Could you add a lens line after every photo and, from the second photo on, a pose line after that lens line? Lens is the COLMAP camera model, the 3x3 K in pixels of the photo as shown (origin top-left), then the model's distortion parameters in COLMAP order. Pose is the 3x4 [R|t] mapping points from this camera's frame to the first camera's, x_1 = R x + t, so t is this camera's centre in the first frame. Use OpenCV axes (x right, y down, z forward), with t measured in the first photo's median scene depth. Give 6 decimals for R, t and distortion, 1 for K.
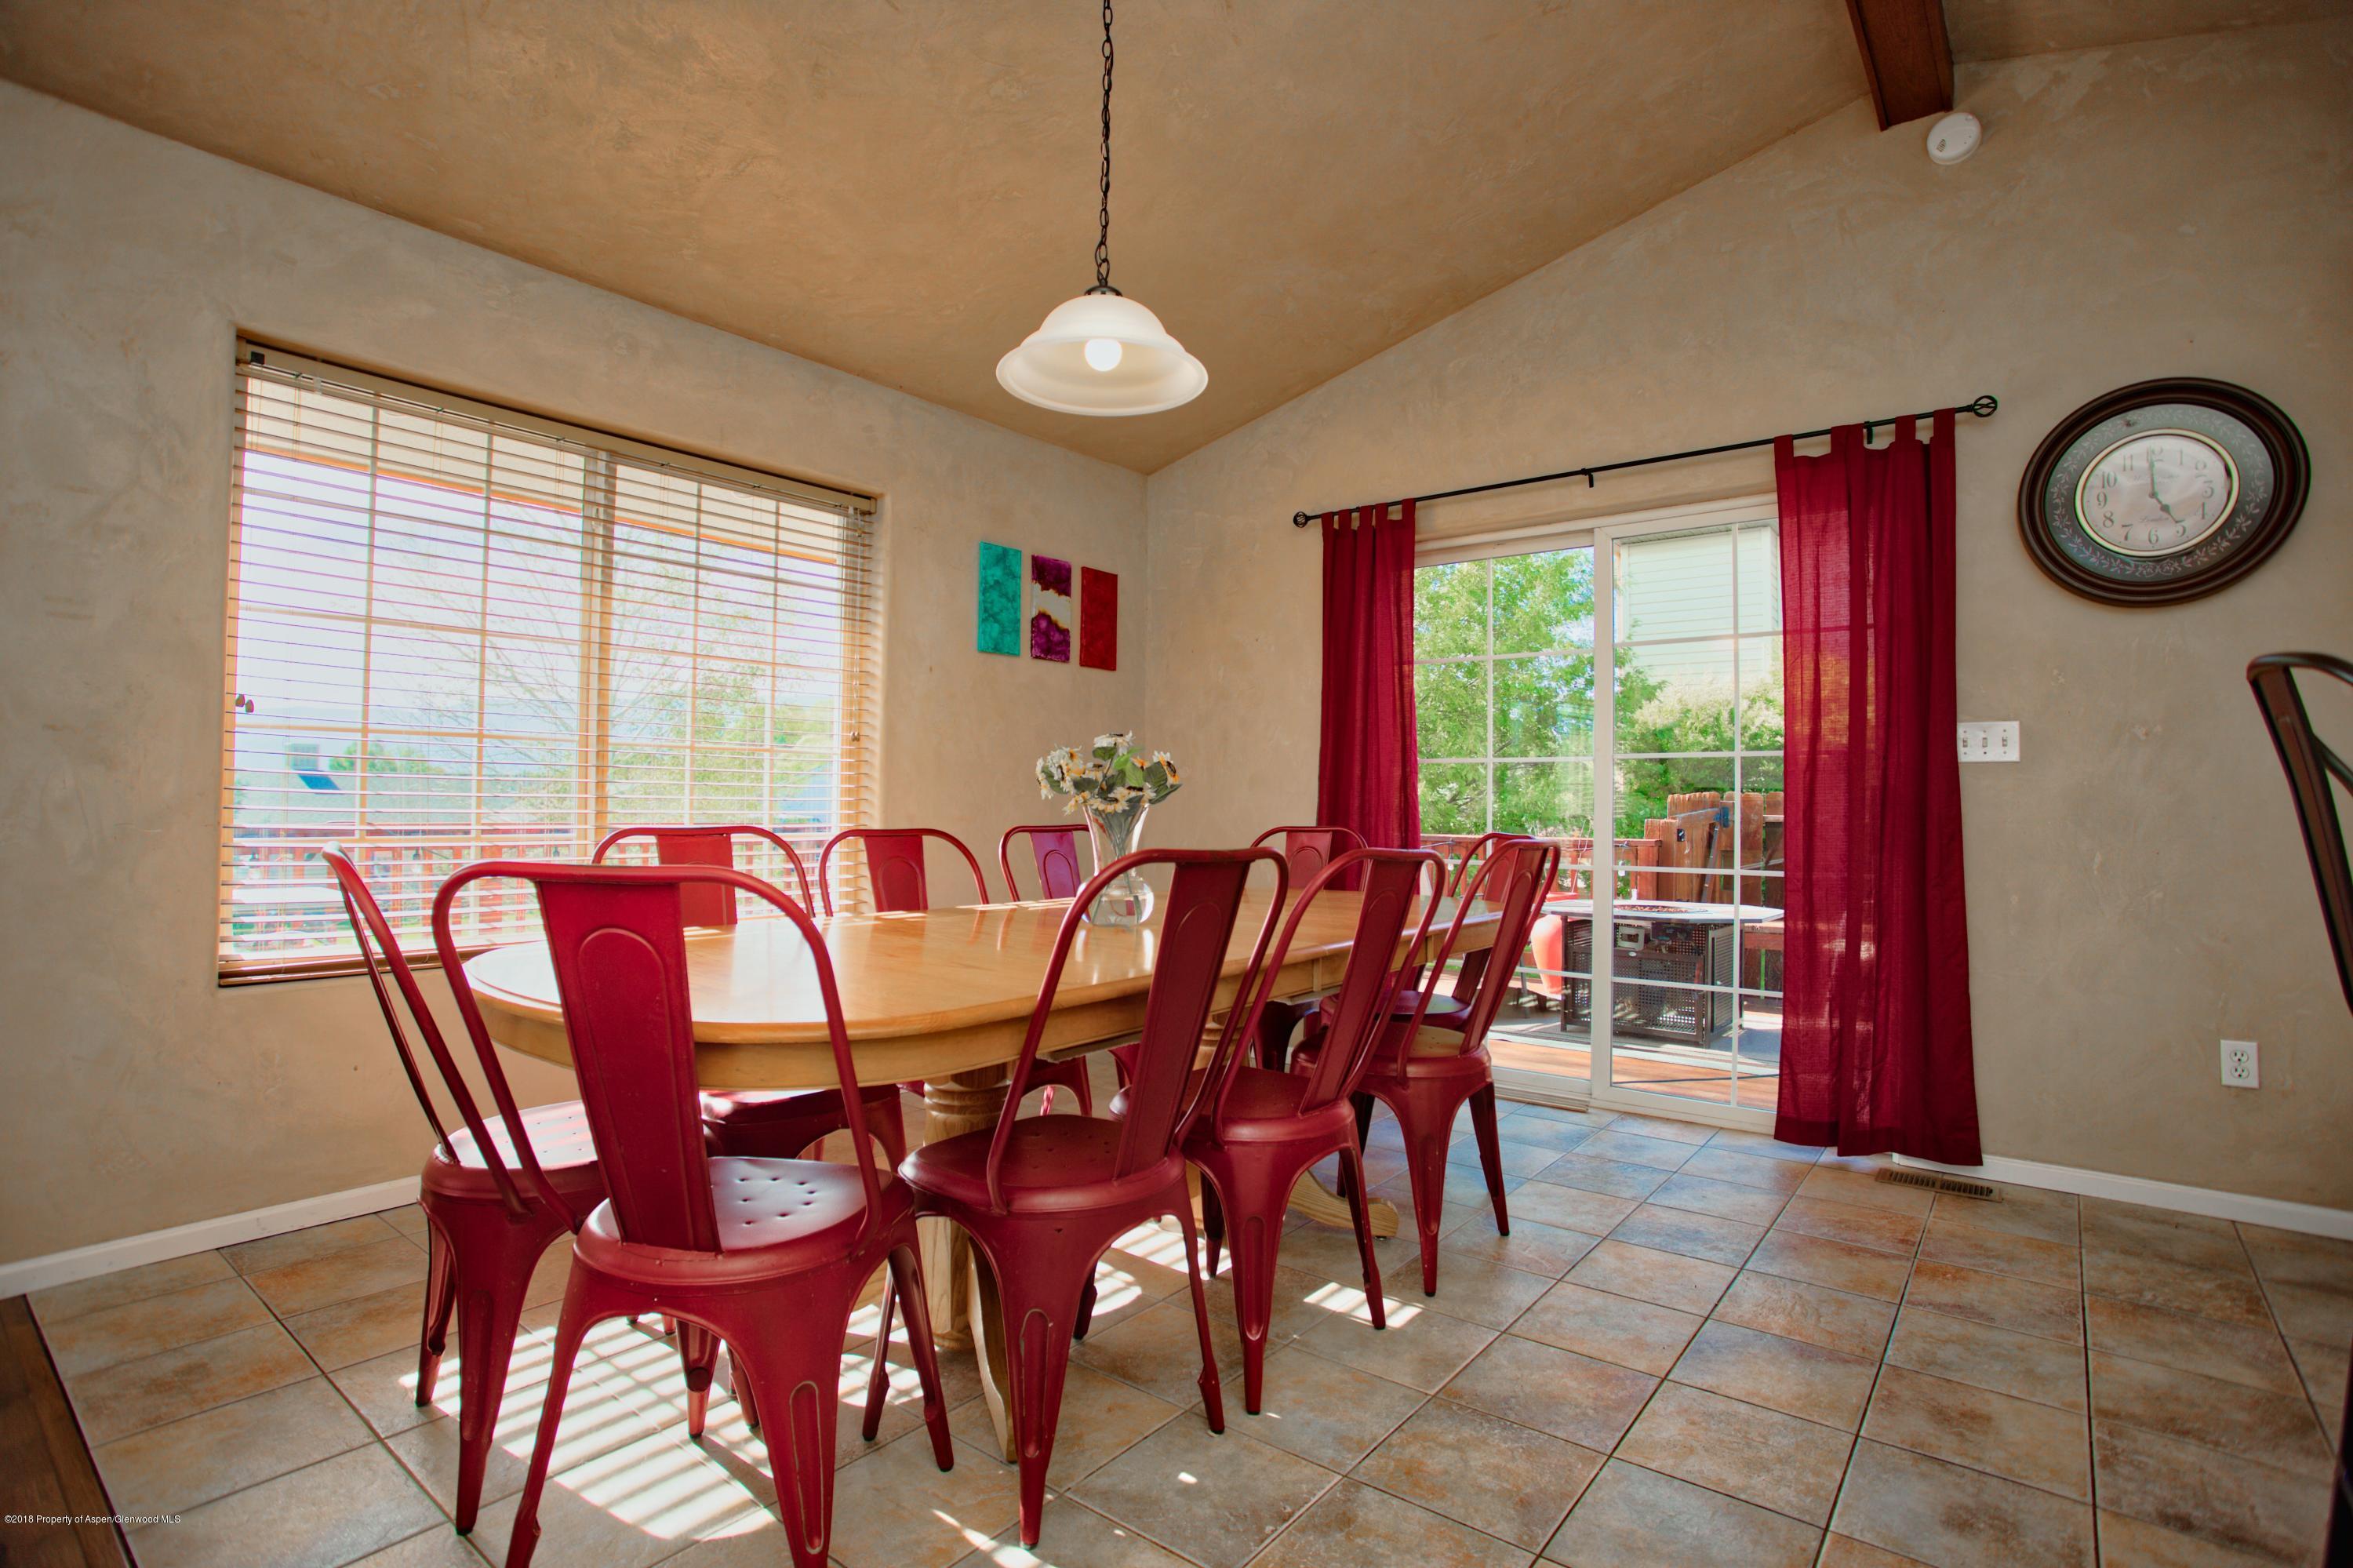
lens RADIAL K [[1151.3, 0, 1176.5], [0, 1151.3, 784.0], [0, 0, 1]] dist [-0.072318, 0.028949]
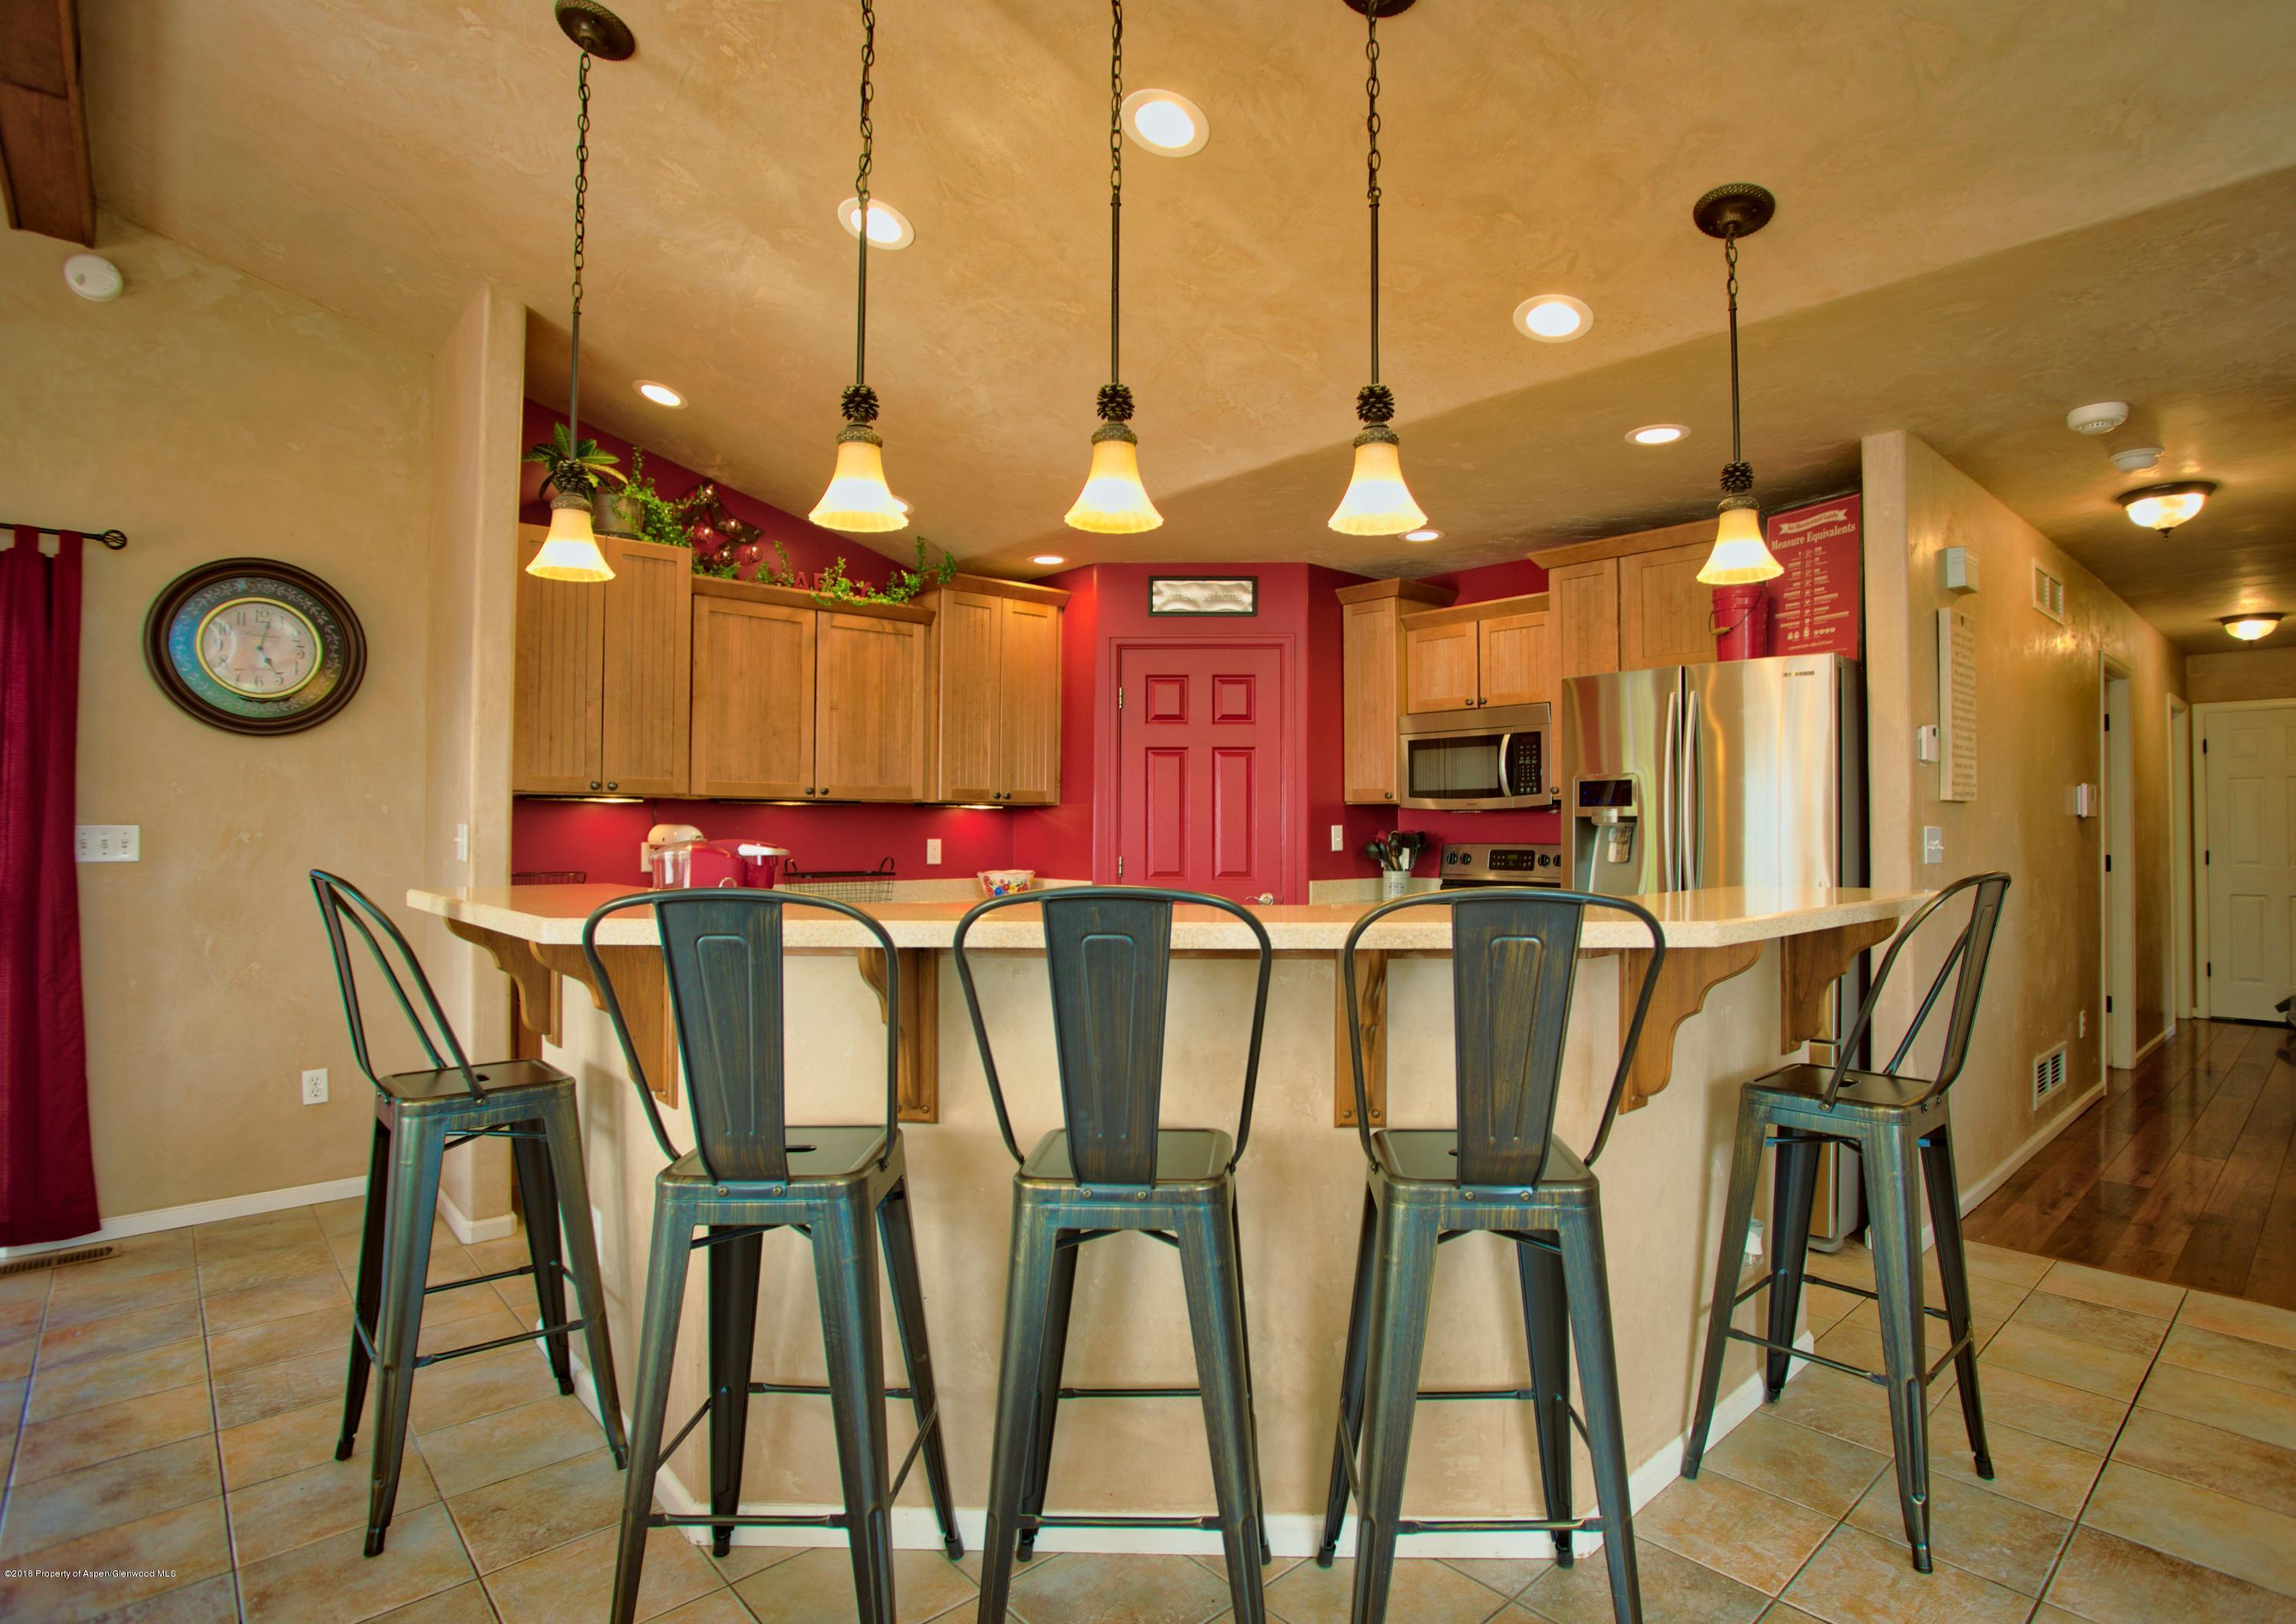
lens RADIAL K [[1130.2, 0, 1148.0], [0, 1130.2, 812.0], [0, 0, 1]] dist [-0.060286, 0.025667]
pose [[0.162922, 0.013947, 0.986540, -0.182589], [-0.008664, 0.999882, -0.012705, -0.067514], [-0.986601, -0.006478, 0.163024, -0.203084]]
